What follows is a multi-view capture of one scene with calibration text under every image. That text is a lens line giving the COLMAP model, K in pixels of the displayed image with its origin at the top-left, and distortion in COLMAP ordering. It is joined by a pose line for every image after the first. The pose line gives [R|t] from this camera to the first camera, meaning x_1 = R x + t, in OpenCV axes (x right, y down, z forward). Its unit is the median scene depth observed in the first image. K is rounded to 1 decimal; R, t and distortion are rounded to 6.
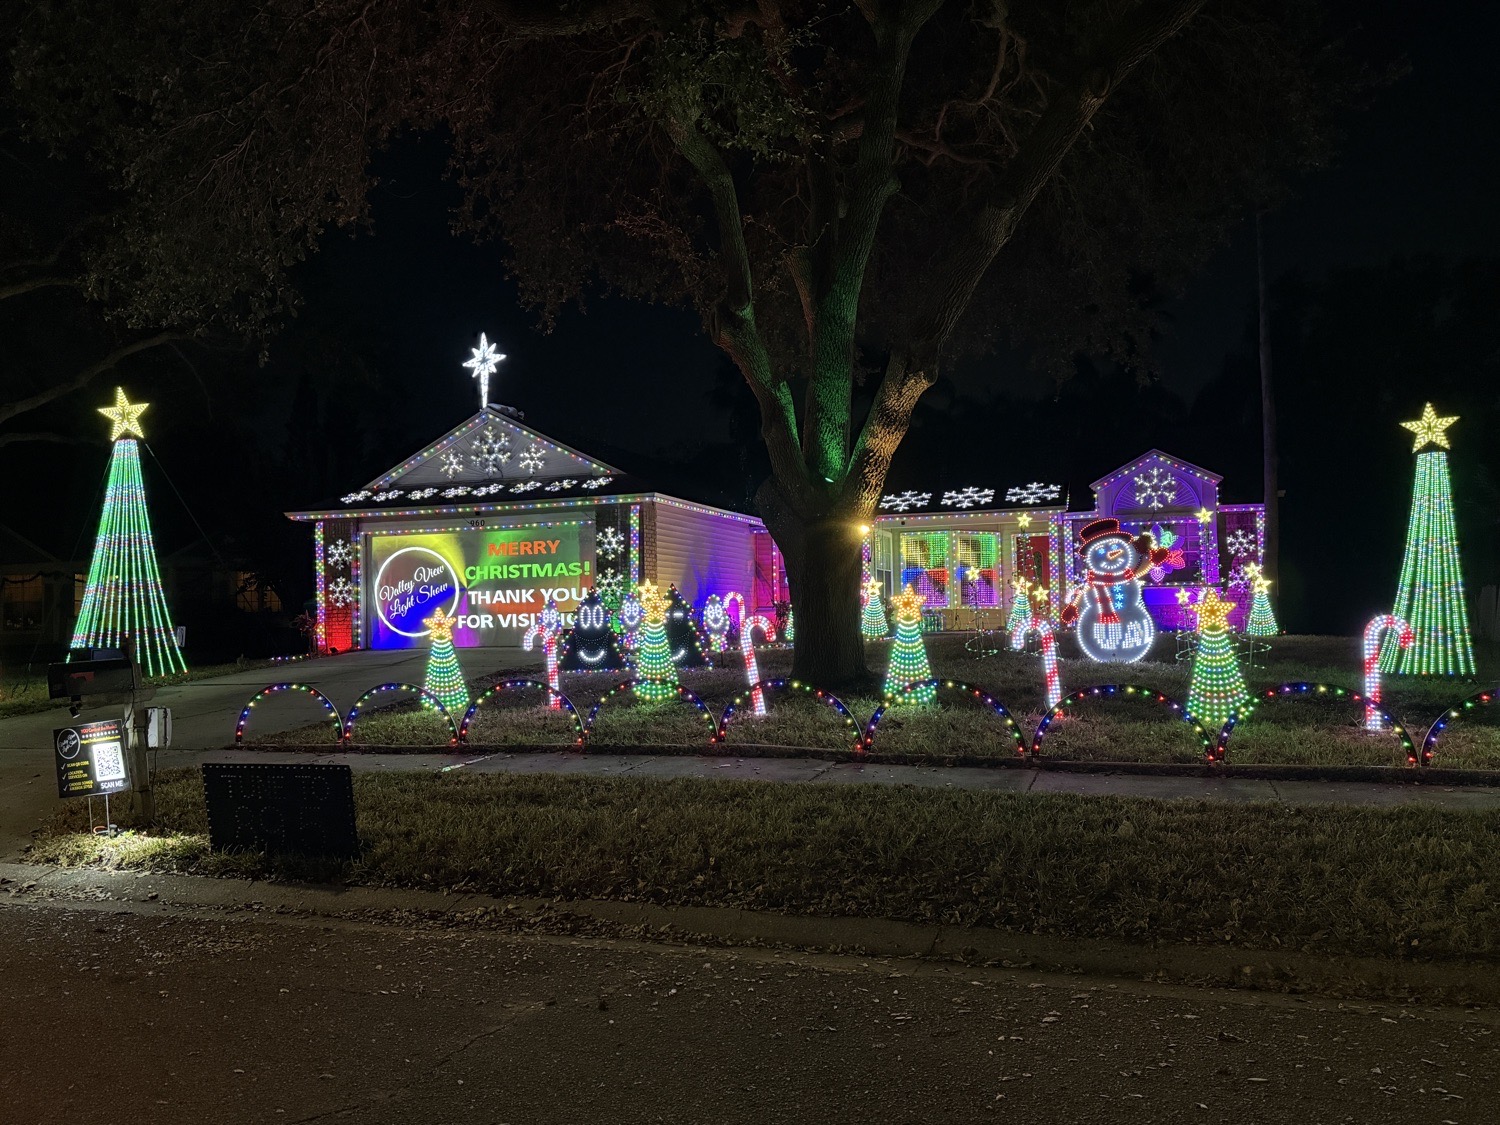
lens RADIAL K [[1127.2, 0, 750.0], [0, 1127.2, 562.5], [0, 0, 1]] dist [0.144034, -0.088268]
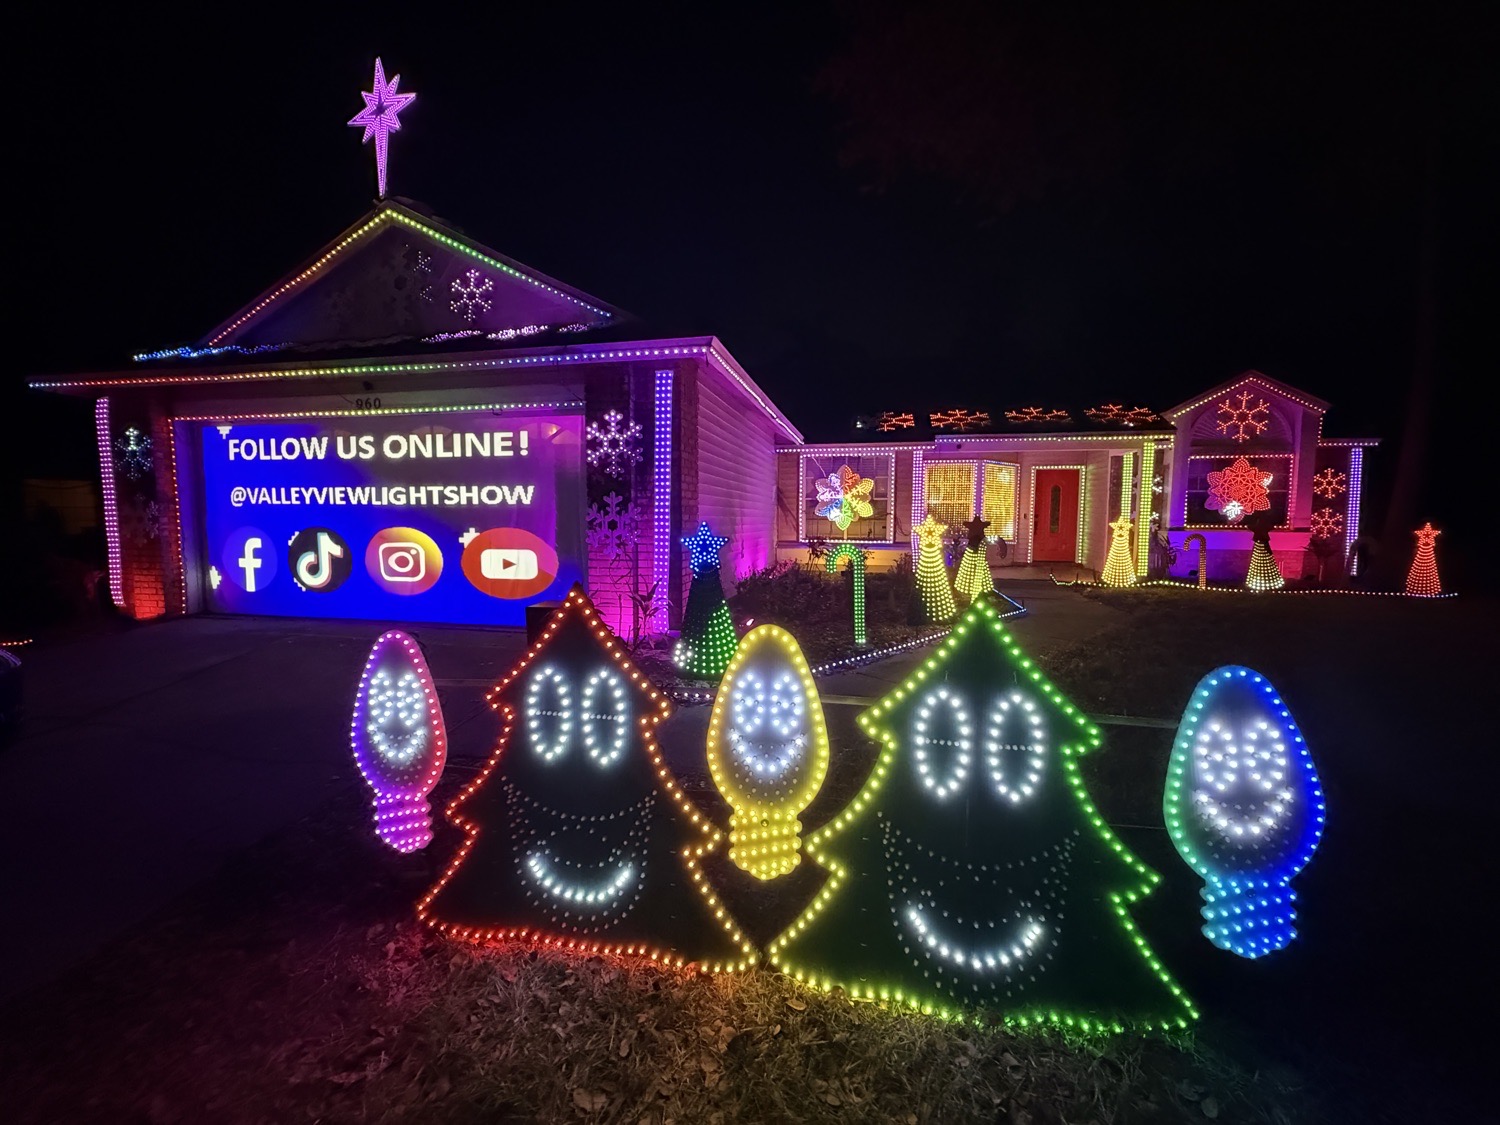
lens RADIAL K [[609.4, 0, 750.0], [0, 609.4, 562.5], [0, 0, 1]] dist [0.000061, 0.000004]
pose [[0.990447, 0.014699, 0.137105, -0.093269], [-0.031557, 0.992076, 0.121608, 0.000887], [-0.134231, -0.124773, 0.983063, 0.668697]]
